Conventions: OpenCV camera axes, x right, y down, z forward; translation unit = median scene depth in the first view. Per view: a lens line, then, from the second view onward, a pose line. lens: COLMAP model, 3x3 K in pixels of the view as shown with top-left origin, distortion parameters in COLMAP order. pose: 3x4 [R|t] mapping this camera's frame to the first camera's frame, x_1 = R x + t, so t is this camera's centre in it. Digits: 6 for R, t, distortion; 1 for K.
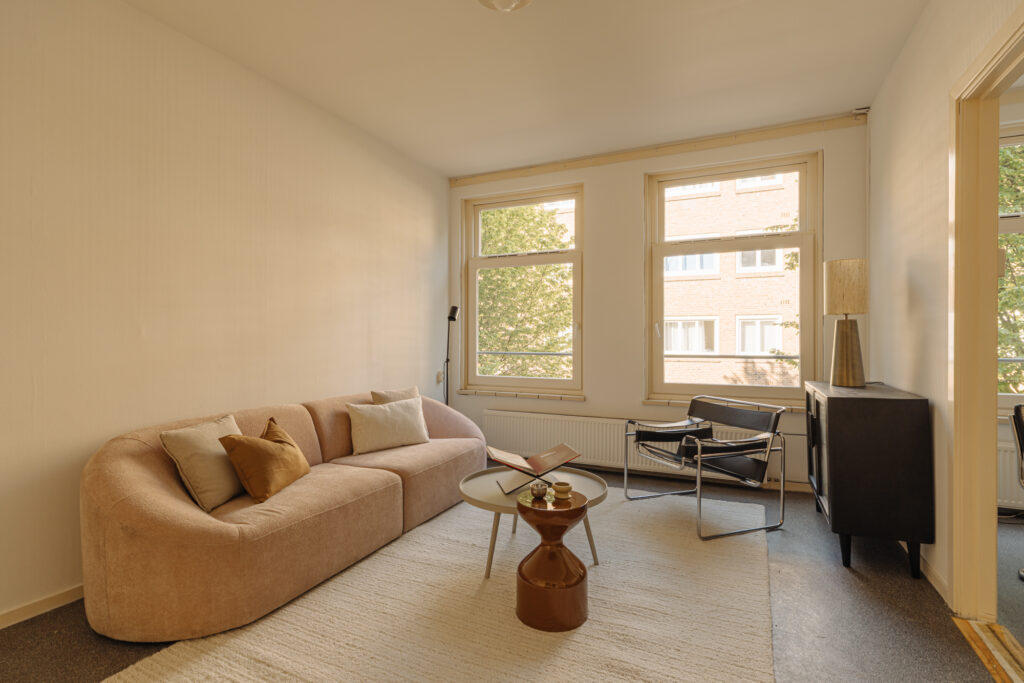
lens RADIAL K [[511.1, 0, 520.5], [0, 511.1, 335.8], [0, 0, 1]] dist [0.002033, -0.001617]
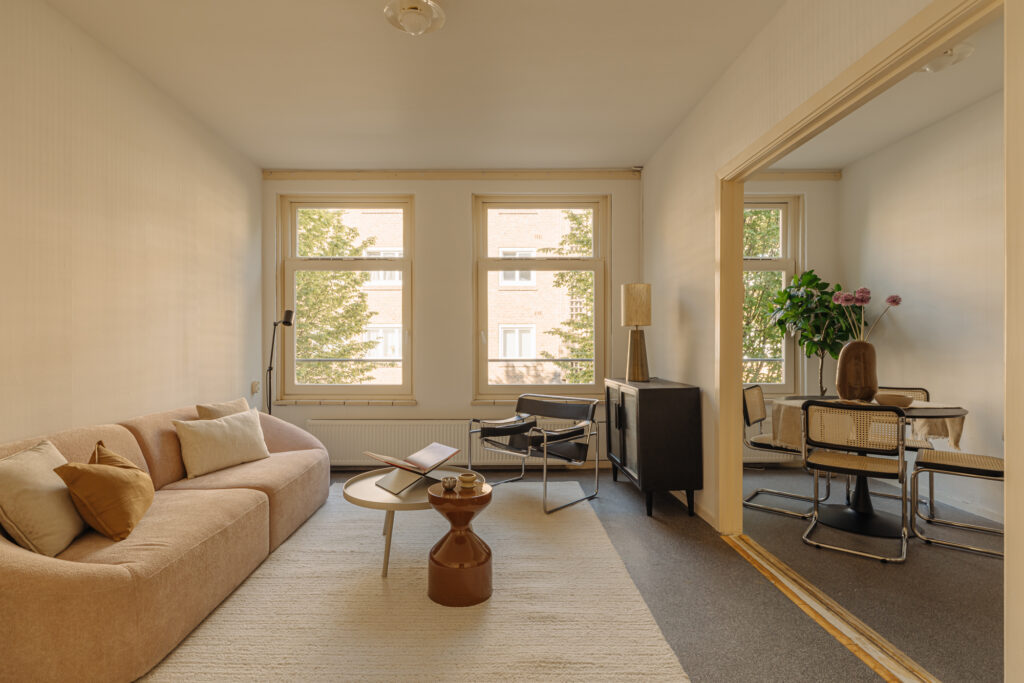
lens RADIAL K [[511.1, 0, 517.8], [0, 511.1, 343.9], [0, 0, 1]] dist [0.002033, -0.001617]
pose [[0.895668, -0.000152, 0.444722, -0.210145], [-0.001153, 0.999996, 0.002662, 0.000947], [-0.444721, -0.002897, 0.895664, -0.029996]]
